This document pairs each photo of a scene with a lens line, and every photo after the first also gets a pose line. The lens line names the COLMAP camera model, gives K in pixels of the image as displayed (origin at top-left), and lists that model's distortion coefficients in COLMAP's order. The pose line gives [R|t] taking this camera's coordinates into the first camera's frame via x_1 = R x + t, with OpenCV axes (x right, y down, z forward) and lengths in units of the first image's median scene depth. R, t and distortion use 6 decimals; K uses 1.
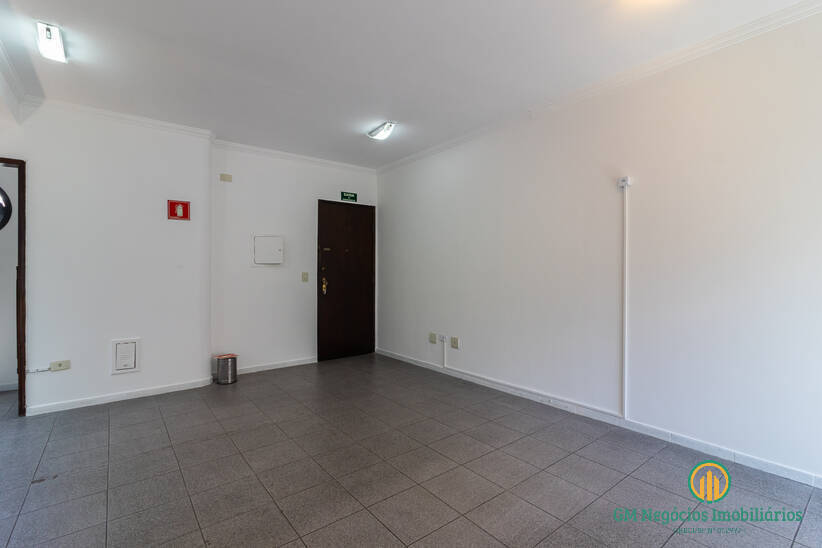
lens RADIAL K [[375.9, 0, 411.0], [0, 375.9, 274.0], [0, 0, 1]] dist [-0.001442, -0.000277]
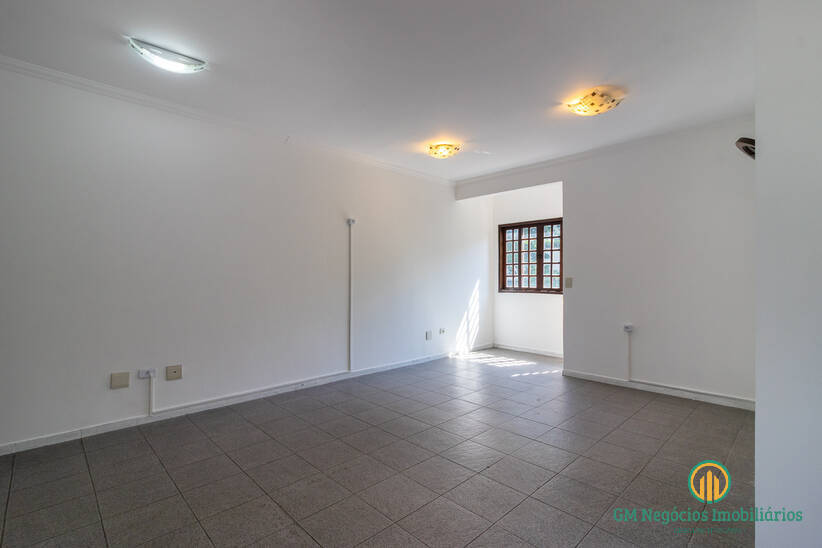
lens RADIAL K [[381.6, 0, 411.0], [0, 381.6, 274.0], [0, 0, 1]] dist [0.002959, 0.000155]
pose [[-0.100424, 0.015125, 0.994830, -0.729184], [0.007319, 0.999869, -0.014463, 0.000006], [-0.994918, 0.005829, -0.100522, 0.630191]]
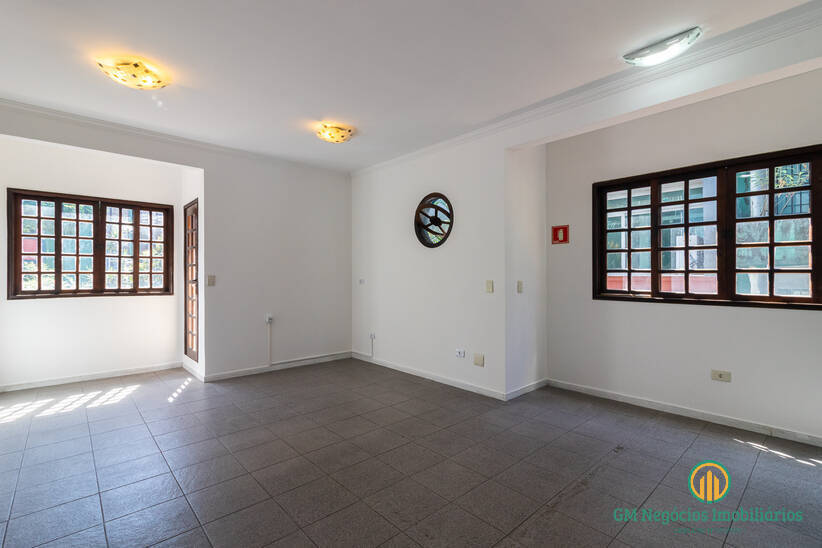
lens RADIAL K [[381.6, 0, 411.0], [0, 381.6, 274.0], [0, 0, 1]] dist [0.002959, 0.000155]
pose [[-0.997368, 0.004363, -0.072377, -0.122748], [0.003954, 0.999975, 0.005804, -0.010024], [0.072400, 0.005502, -0.997360, 1.141305]]
